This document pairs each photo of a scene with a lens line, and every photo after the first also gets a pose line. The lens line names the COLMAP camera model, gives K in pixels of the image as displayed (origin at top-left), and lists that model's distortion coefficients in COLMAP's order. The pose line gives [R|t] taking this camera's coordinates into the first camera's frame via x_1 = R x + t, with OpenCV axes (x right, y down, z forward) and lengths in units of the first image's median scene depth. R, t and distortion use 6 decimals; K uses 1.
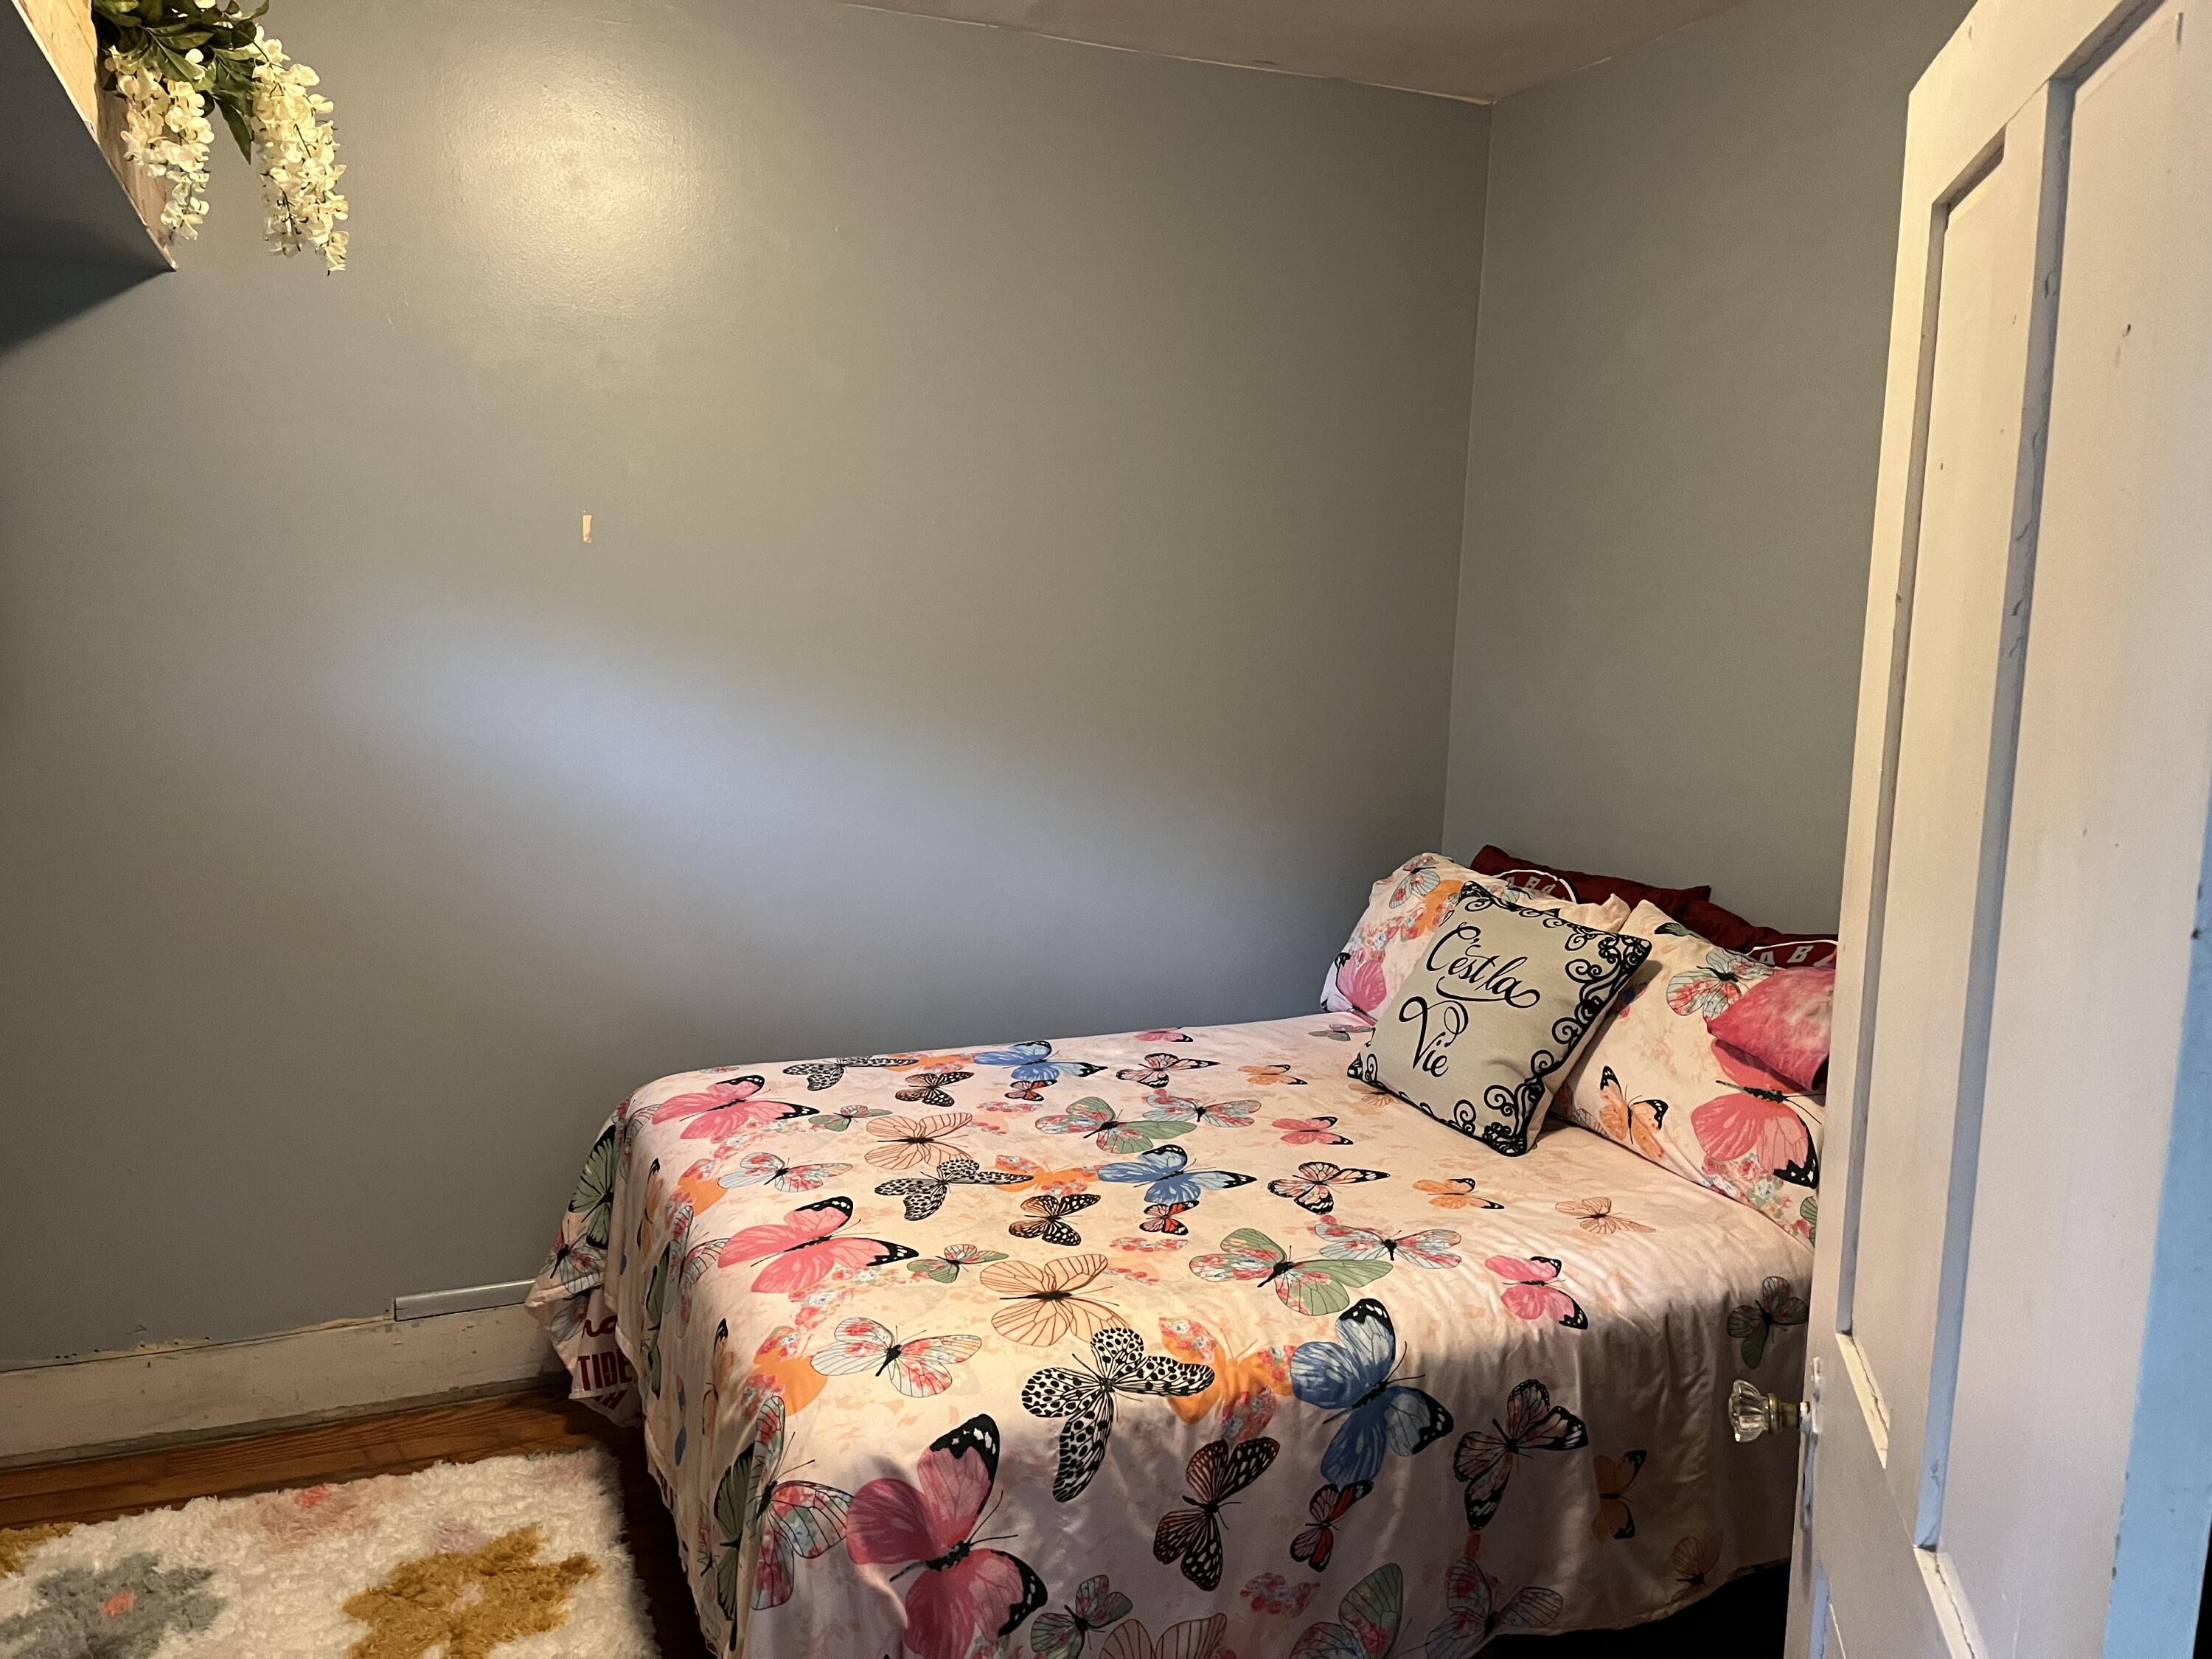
lens RADIAL K [[1671.0, 0, 1106.0], [0, 1671.0, 829.5], [0, 0, 1]] dist [0.088402, -0.120961]
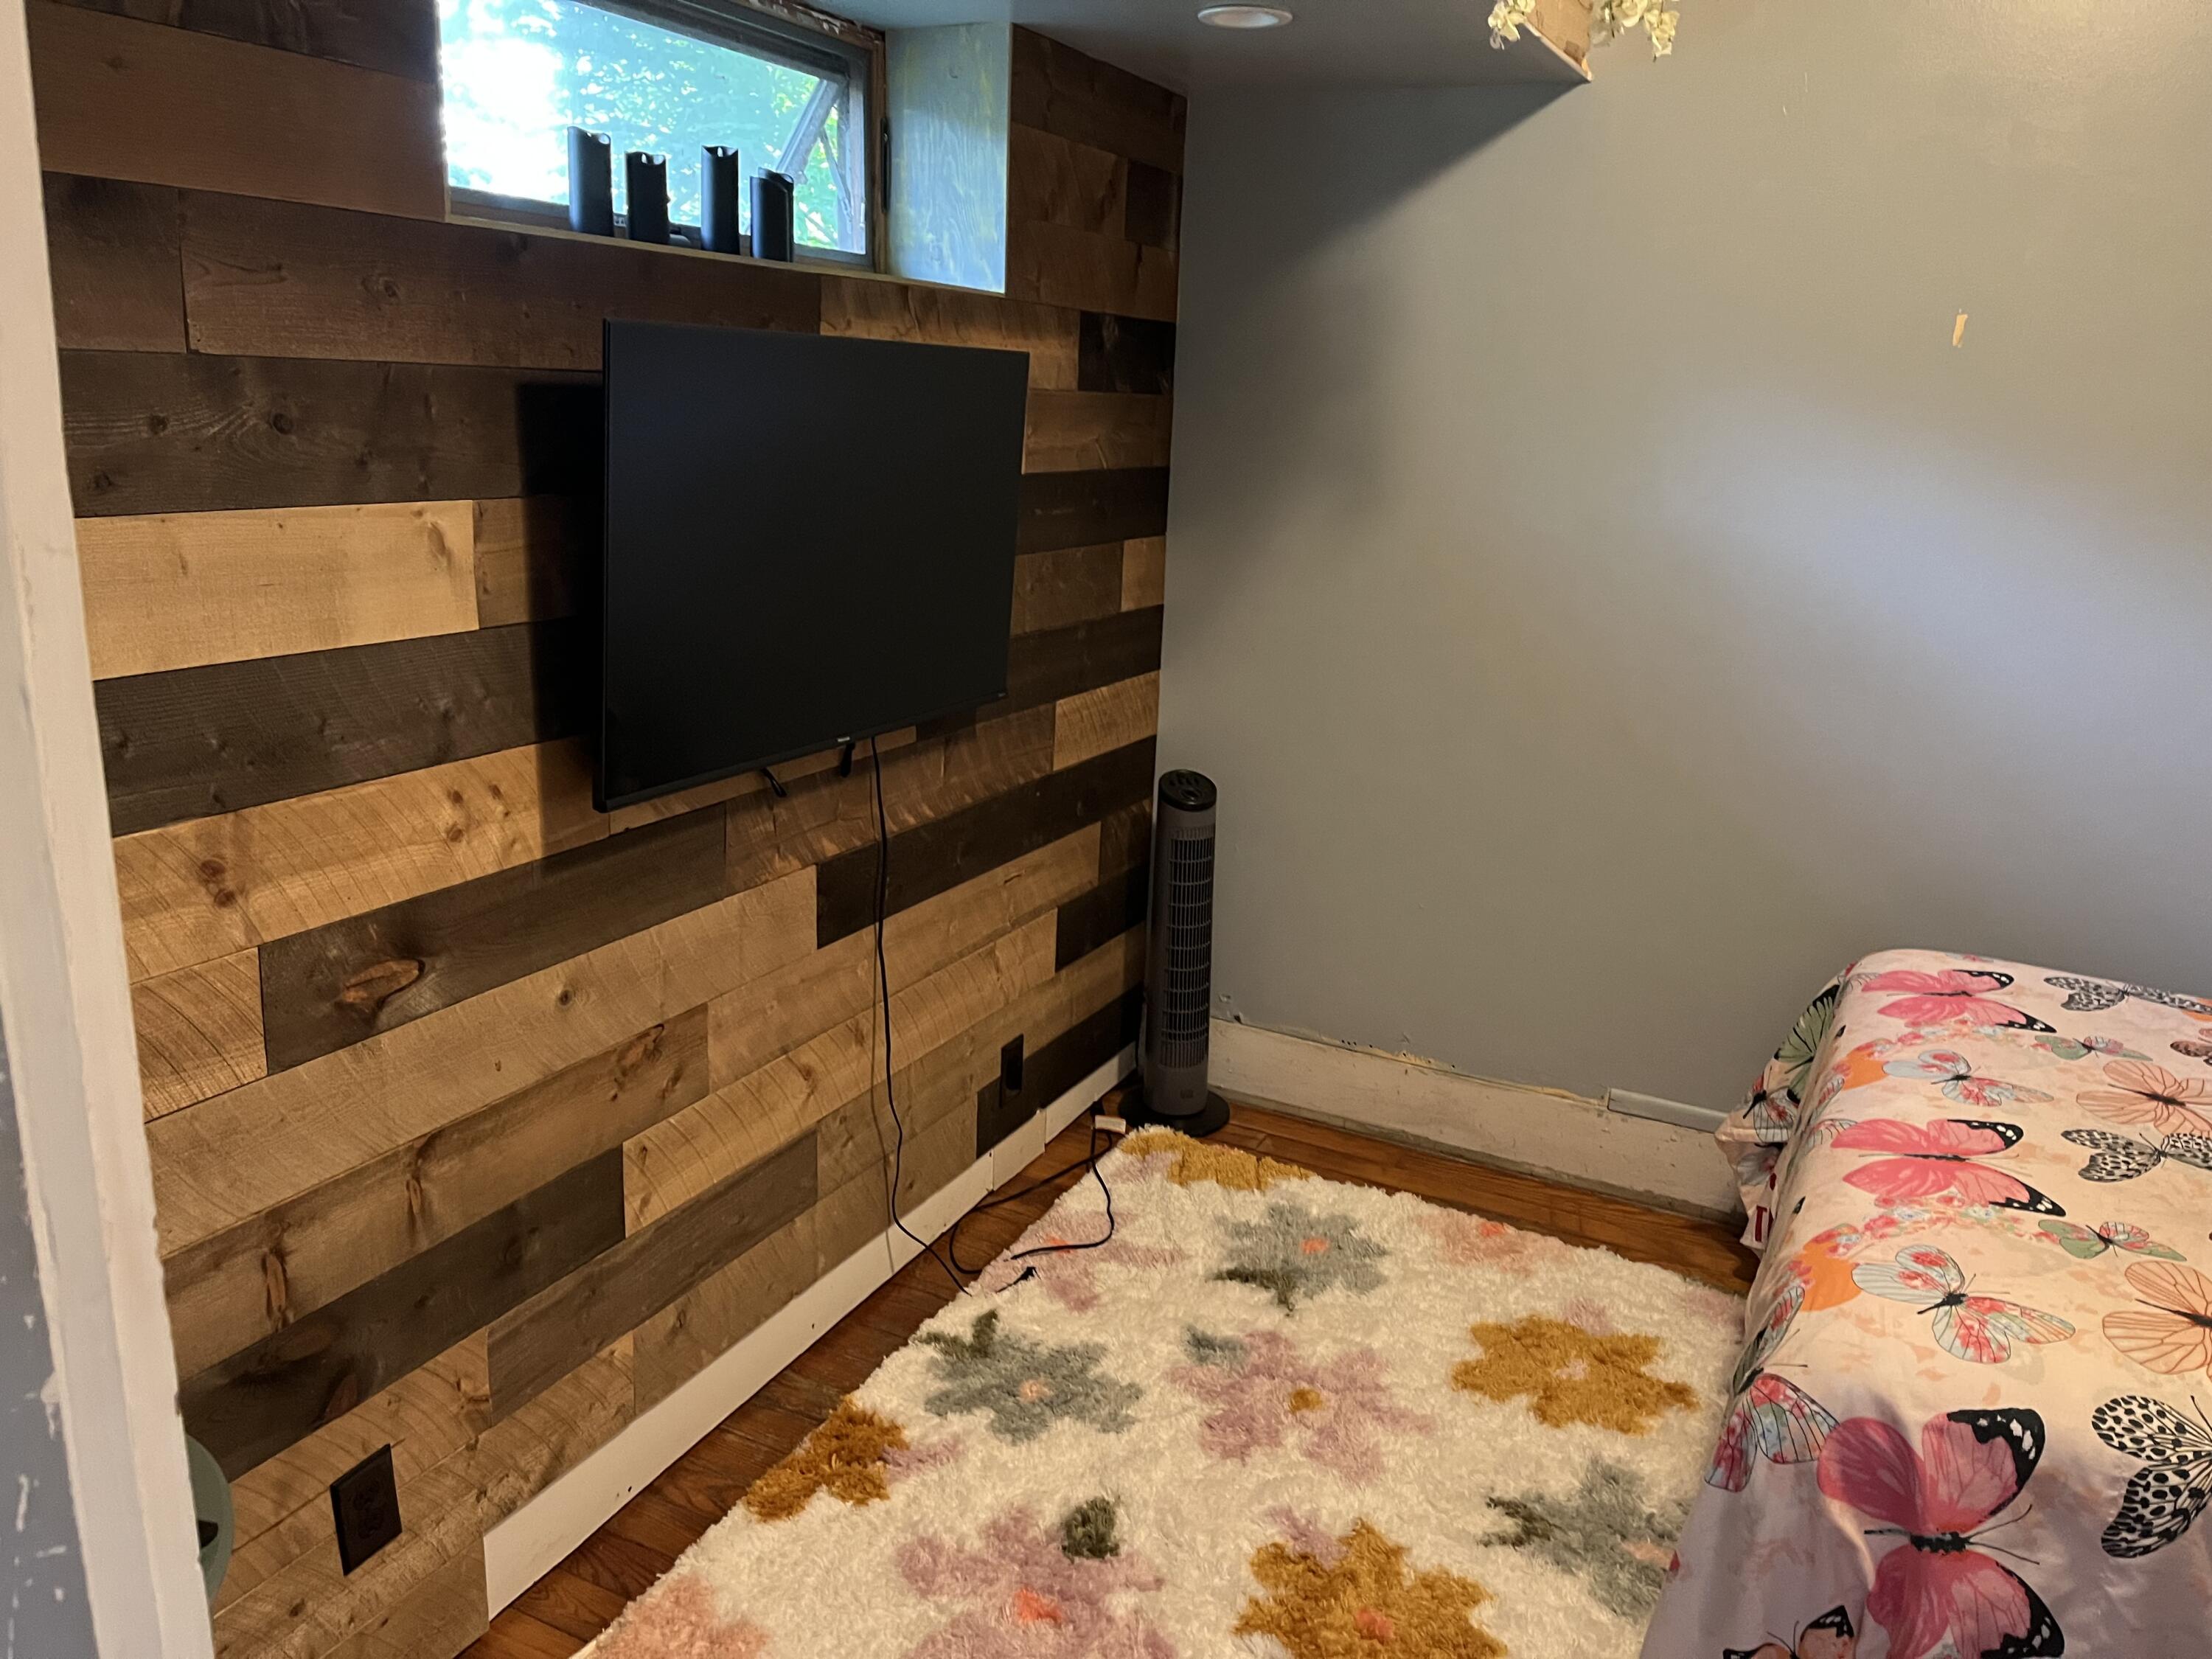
lens RADIAL K [[1671.0, 0, 1106.0], [0, 1671.0, 829.5], [0, 0, 1]] dist [0.088402, -0.120961]
pose [[0.649425, 0.203337, -0.732736, 0.143162], [-0.138221, 0.979099, 0.149198, 0.009648], [0.747758, 0.004386, 0.663957, 0.095910]]
